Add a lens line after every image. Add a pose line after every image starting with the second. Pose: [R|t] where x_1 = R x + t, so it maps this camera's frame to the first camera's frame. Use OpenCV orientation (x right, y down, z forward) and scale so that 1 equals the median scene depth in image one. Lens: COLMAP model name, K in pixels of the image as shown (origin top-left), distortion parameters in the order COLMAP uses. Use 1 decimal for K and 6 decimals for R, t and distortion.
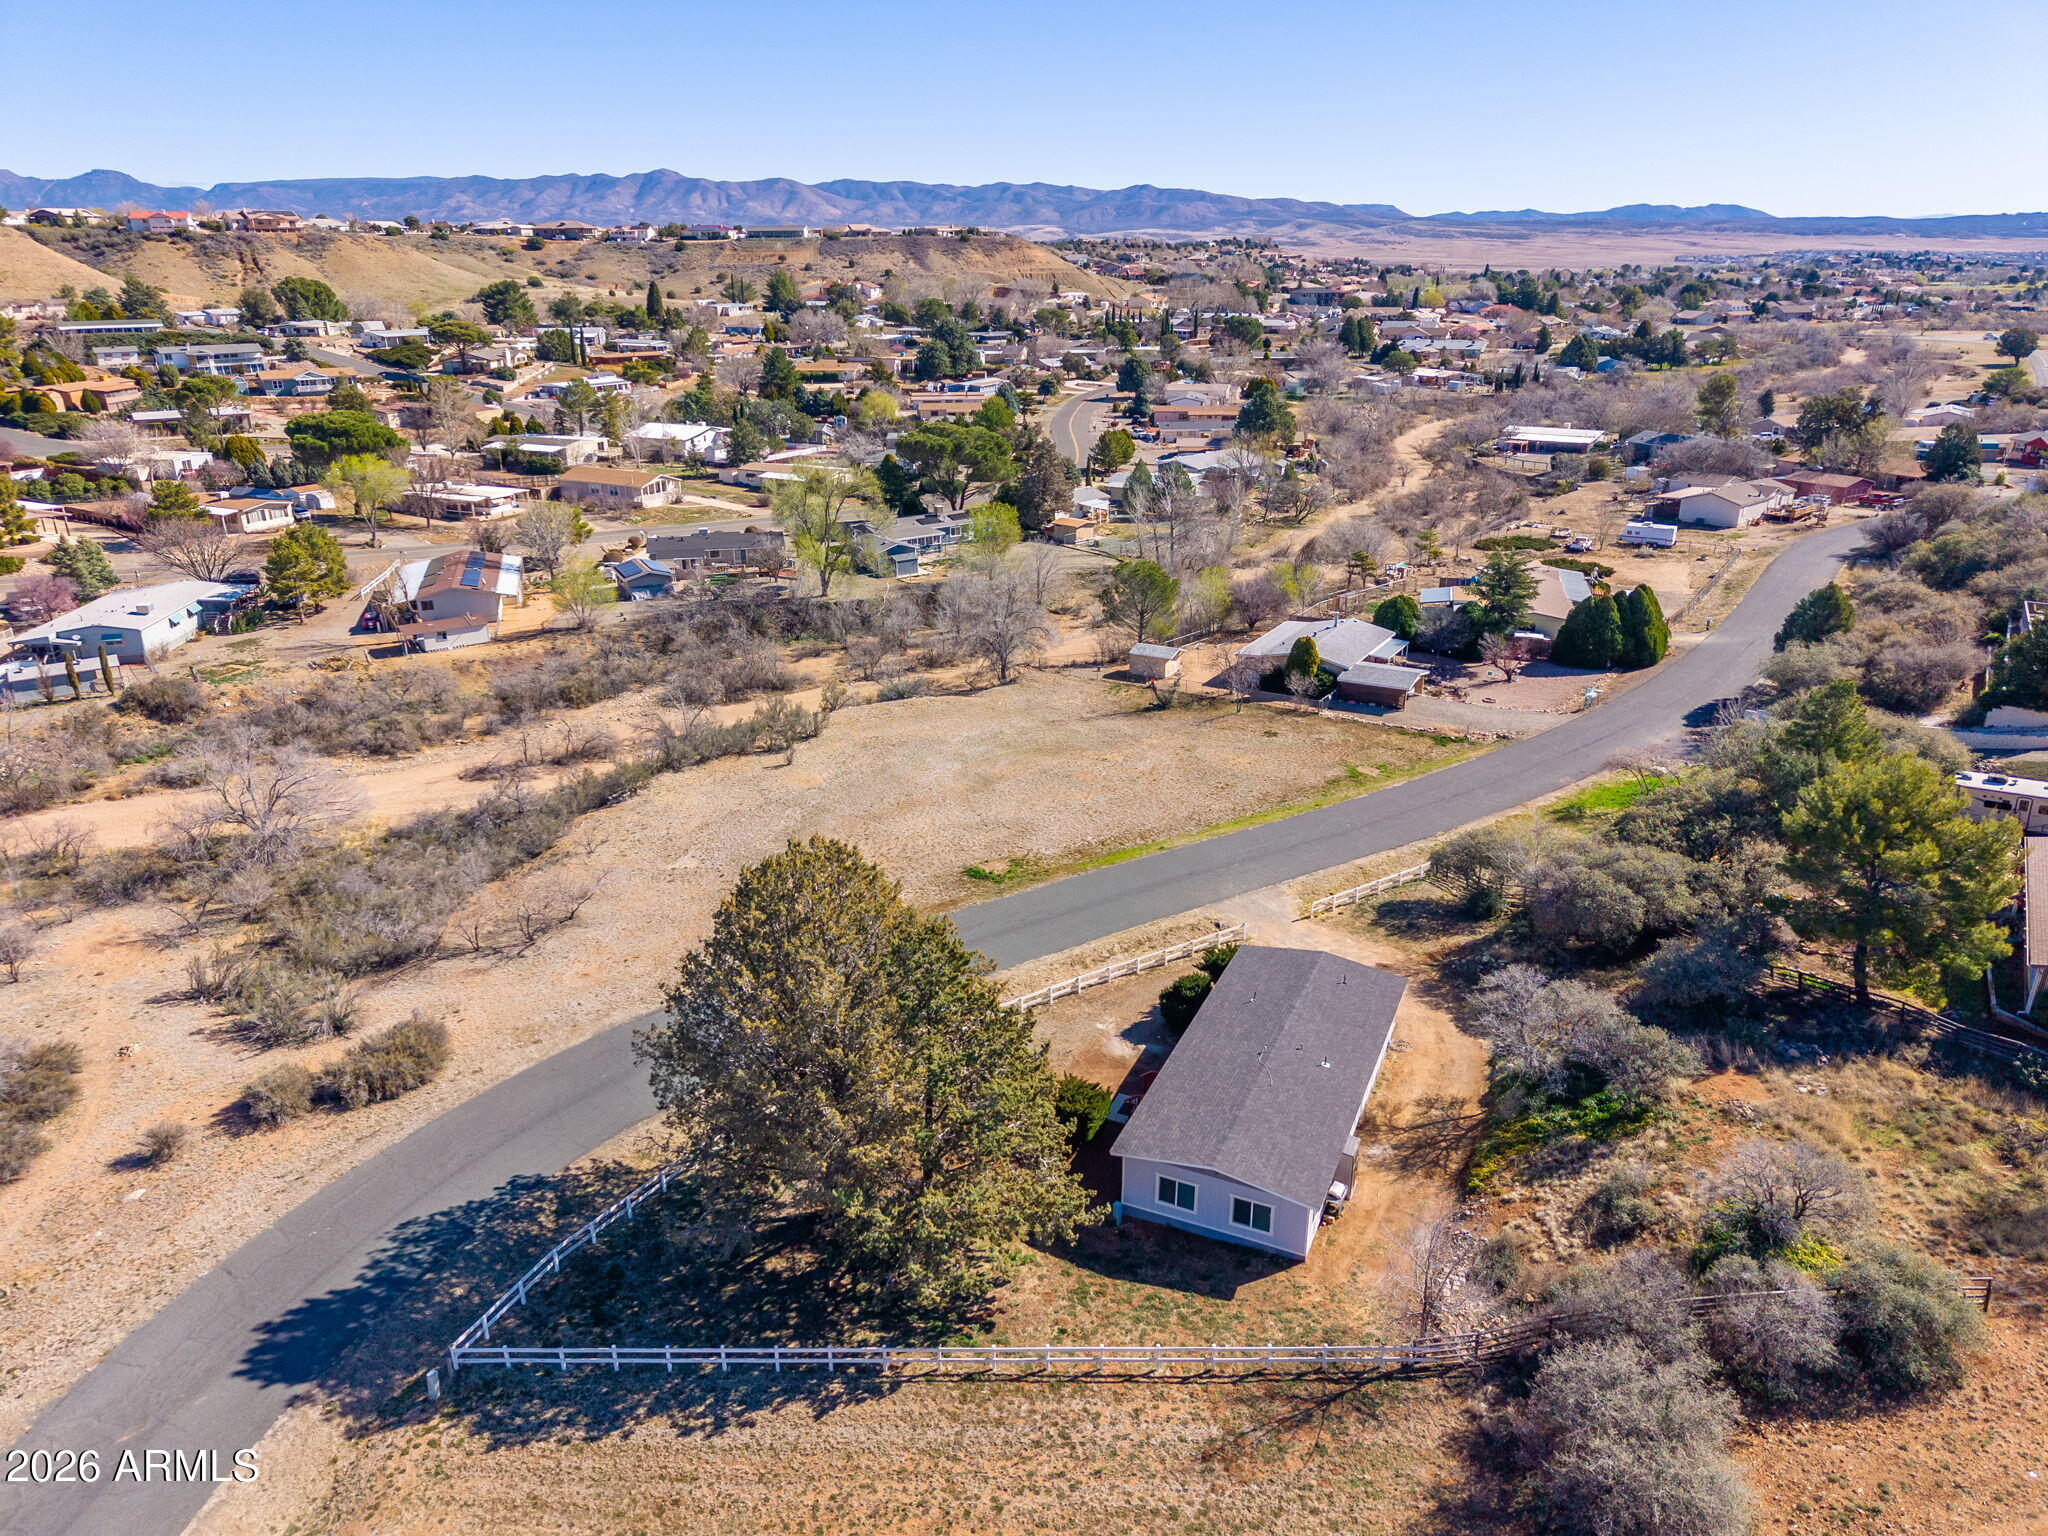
lens RADIAL K [[1377.1, 0, 1024.3], [0, 1377.1, 757.5], [0, 0, 1]] dist [0.028126, -0.012976]
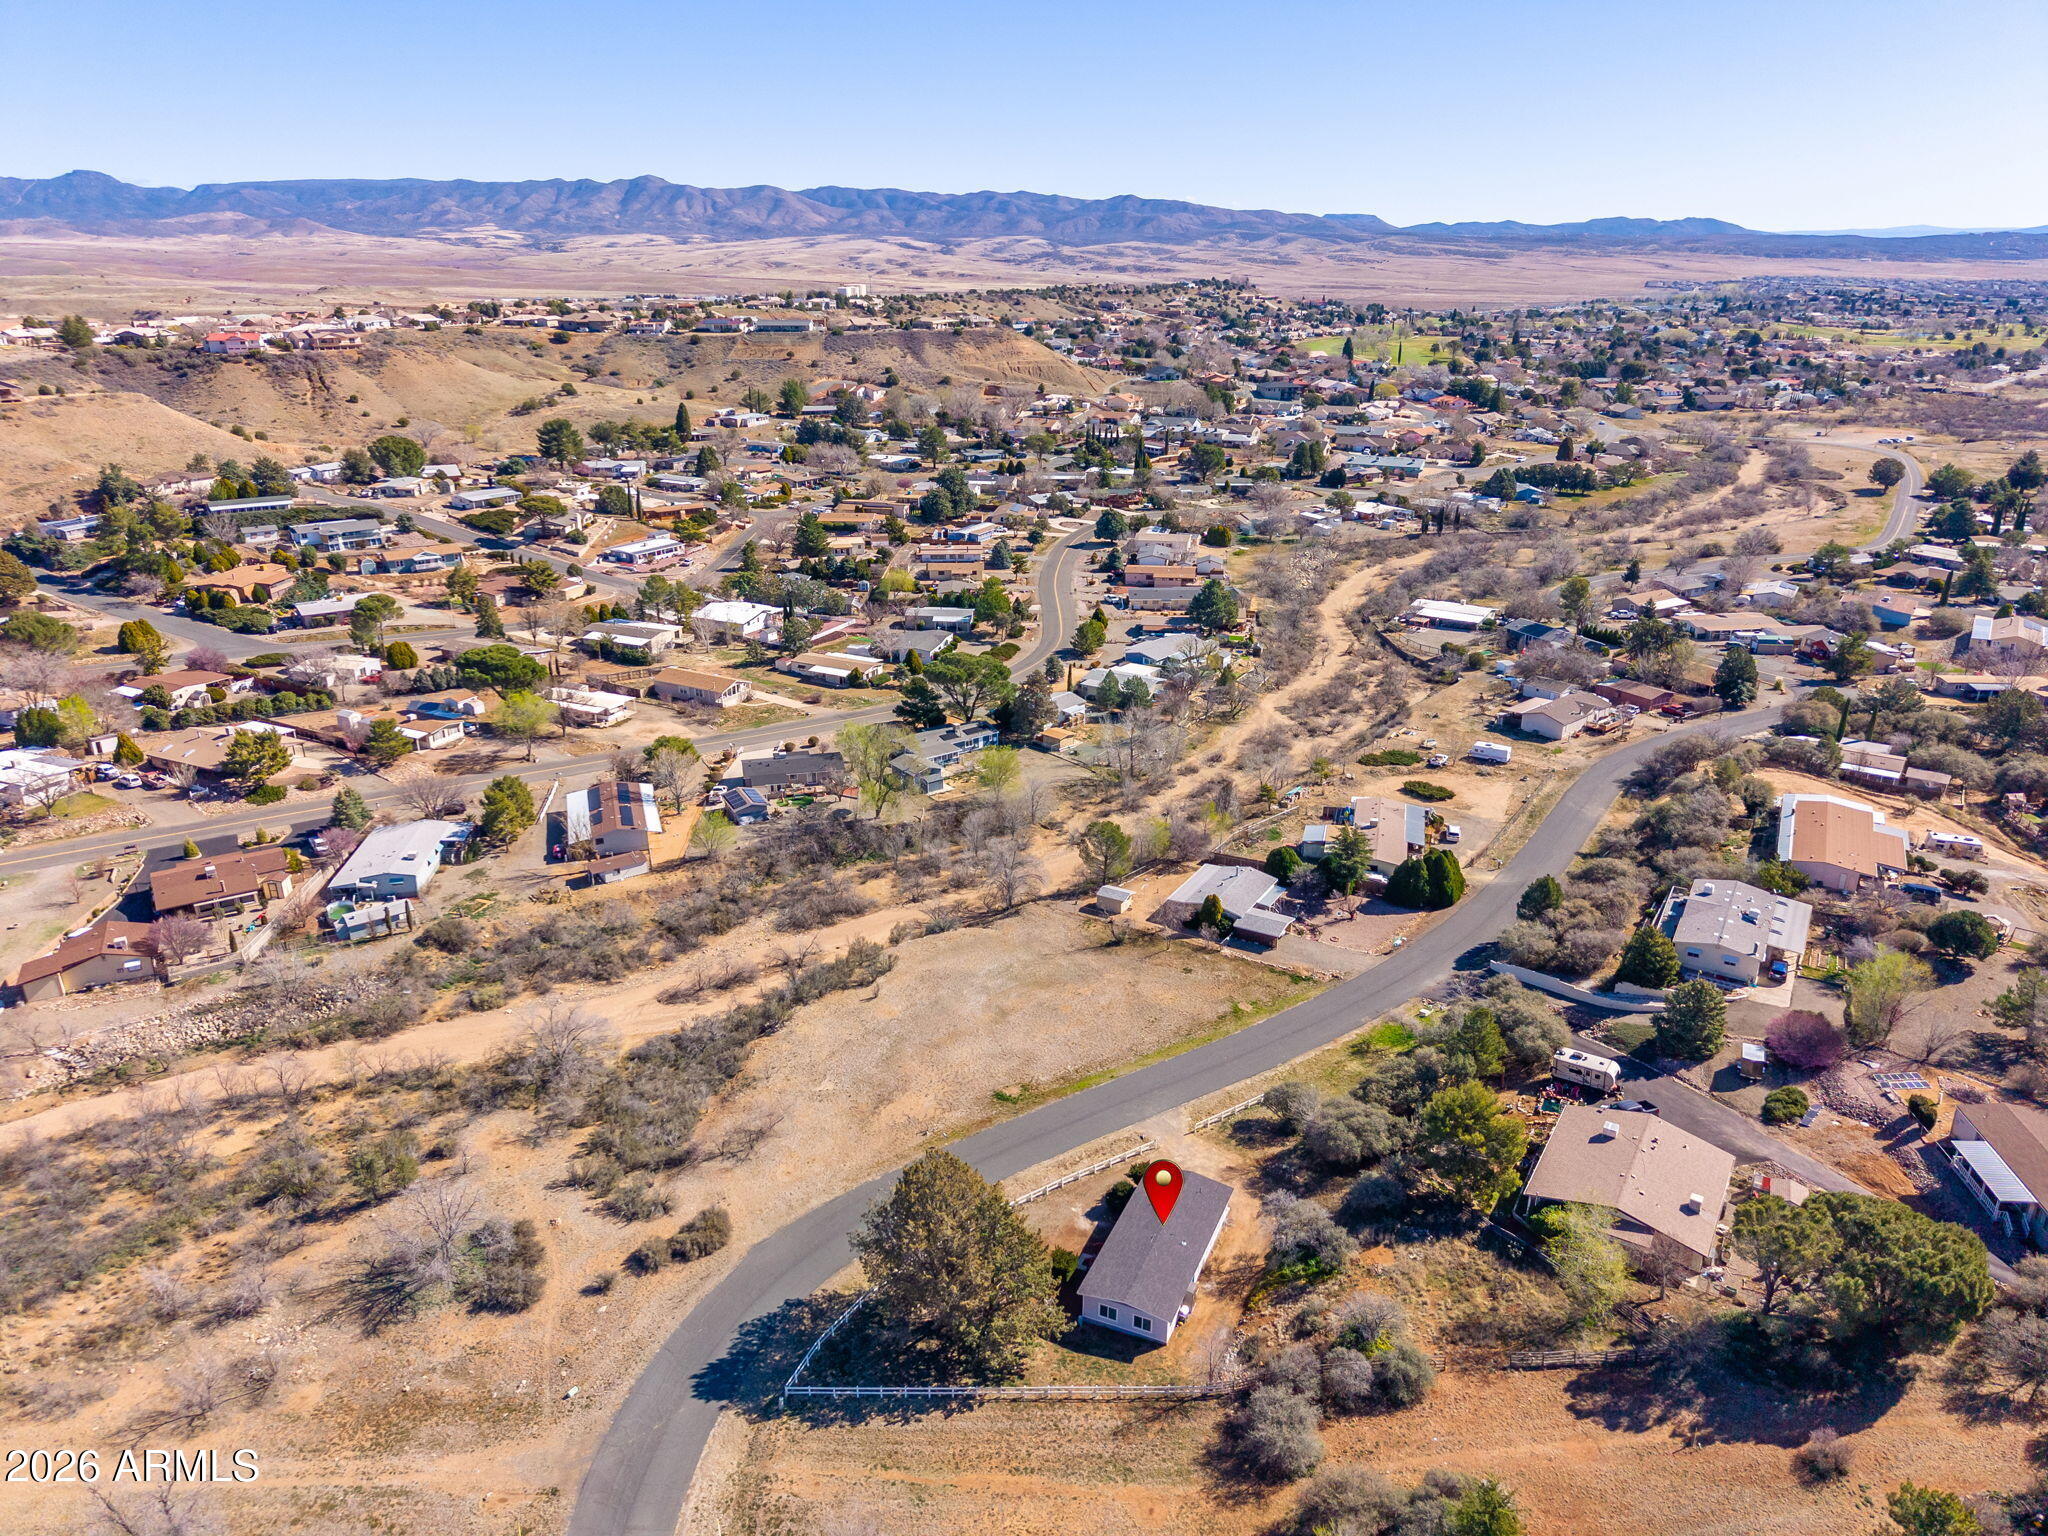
lens RADIAL K [[1377.1, 0, 1028.3], [0, 1377.1, 767.4], [0, 0, 1]] dist [0.028126, -0.012976]
pose [[0.999857, 0.004311, 0.016349, -0.022616], [-0.004430, 0.999964, 0.007273, -0.236351], [-0.016317, -0.007345, 0.999840, -0.492664]]
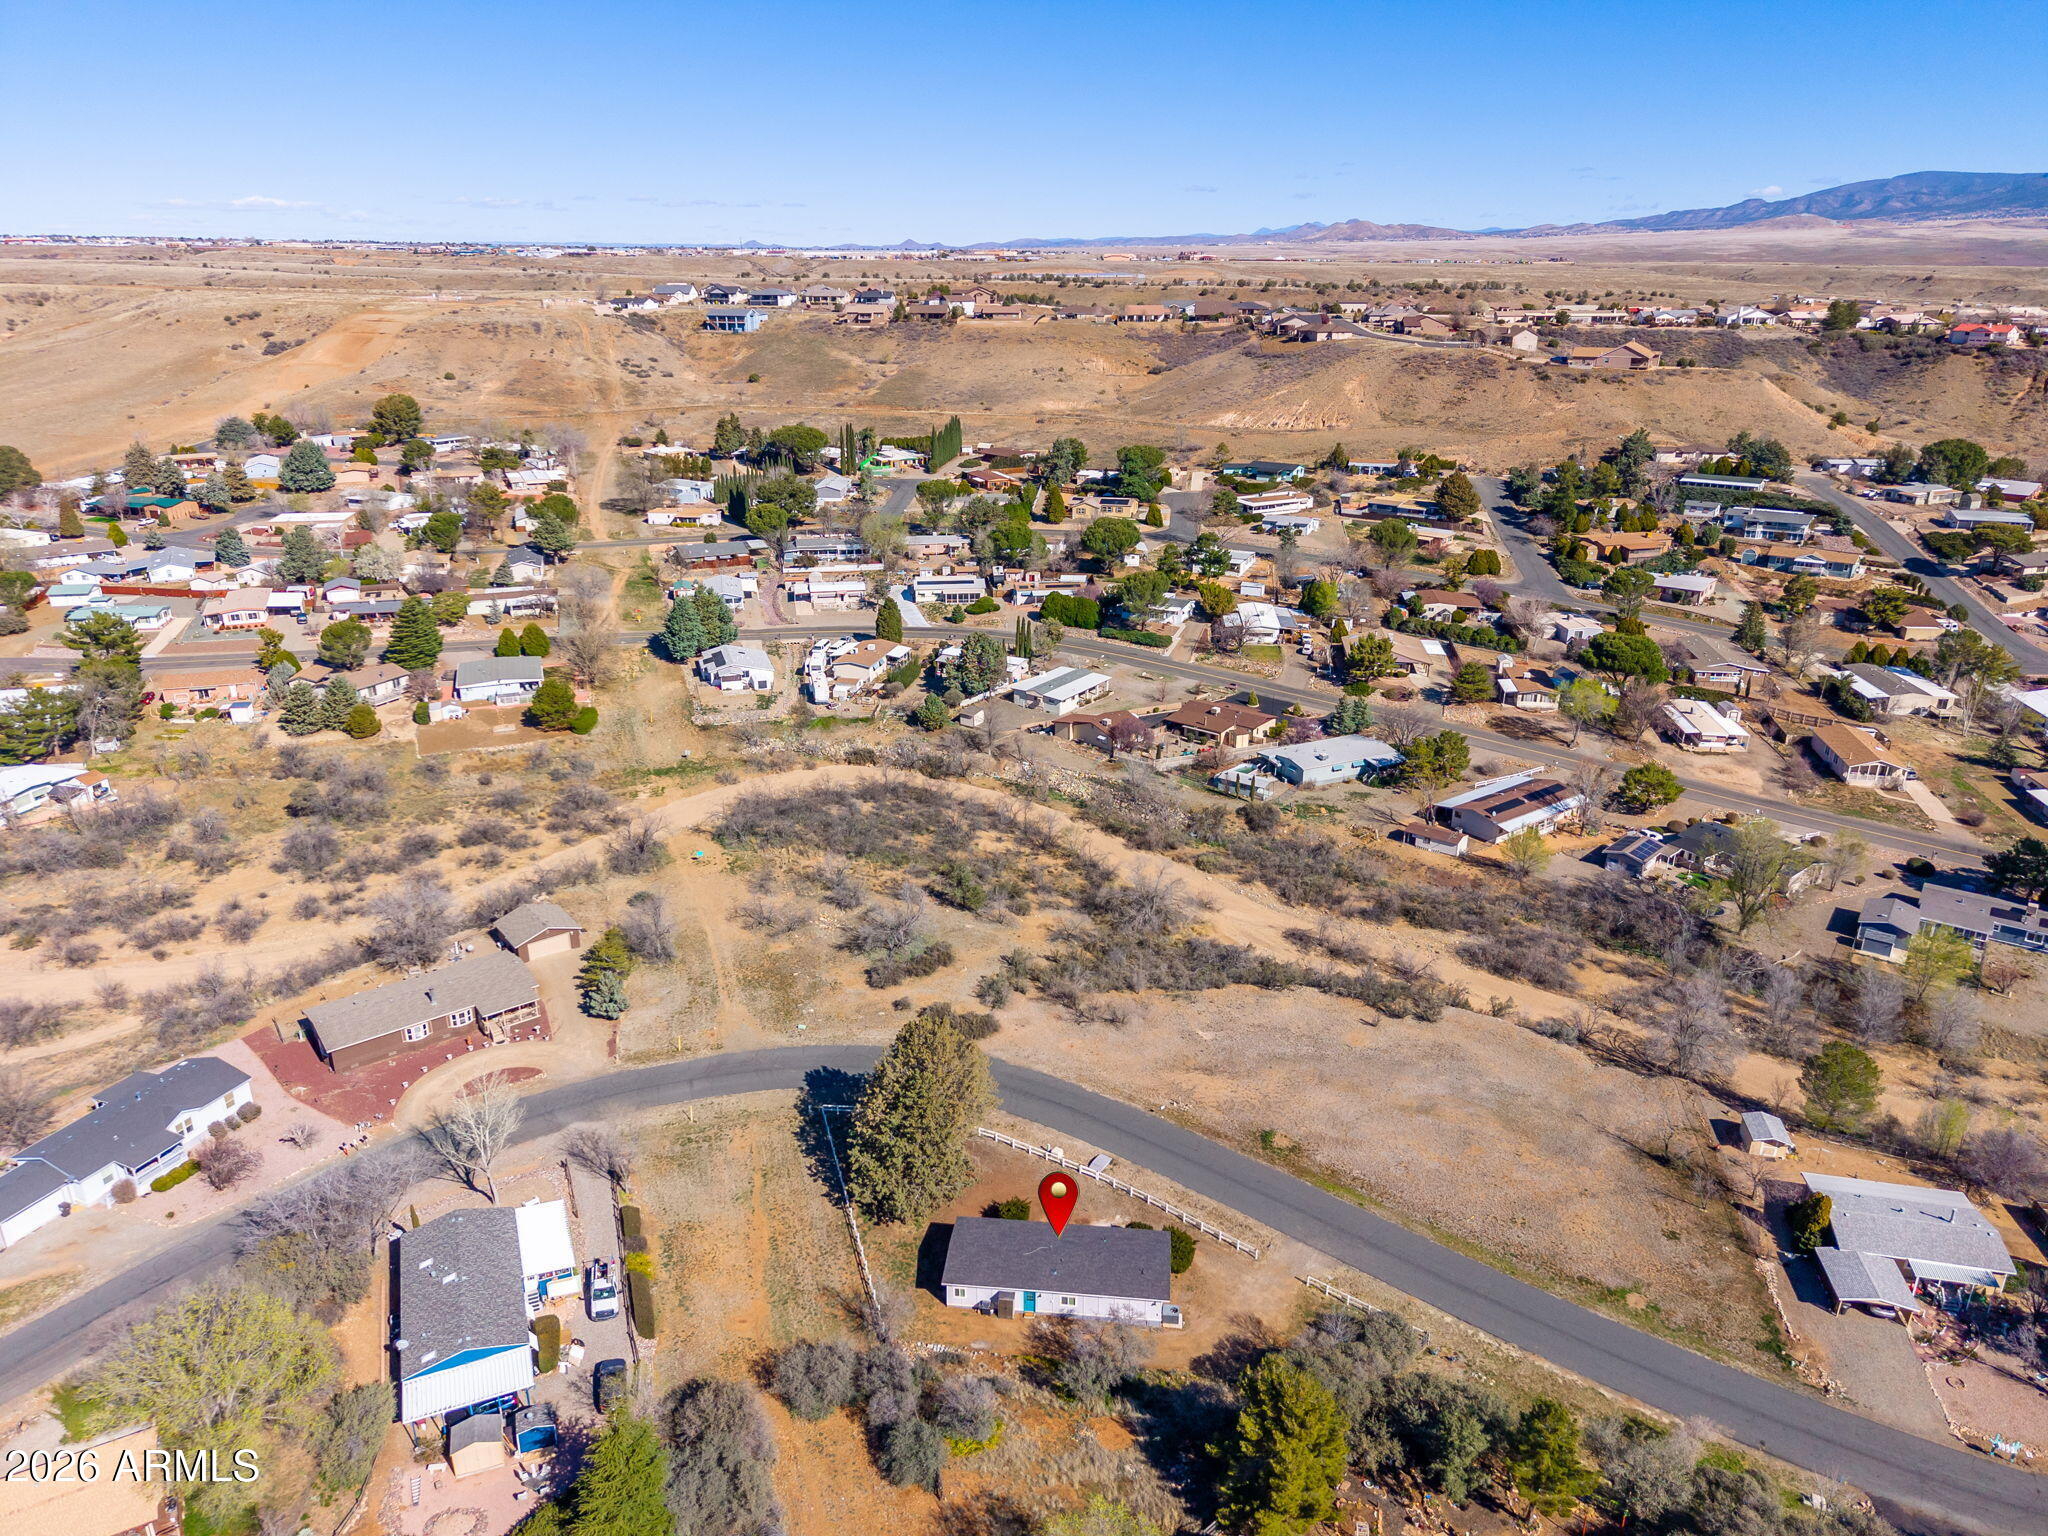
lens RADIAL K [[1377.1, 0, 1011.8], [0, 1377.1, 761.7], [0, 0, 1]] dist [0.028126, -0.012976]
pose [[0.308946, 0.344827, -0.886367, 0.801302], [-0.330136, 0.912893, 0.240077, -0.418877], [0.891943, 0.218451, 0.395874, 0.017200]]
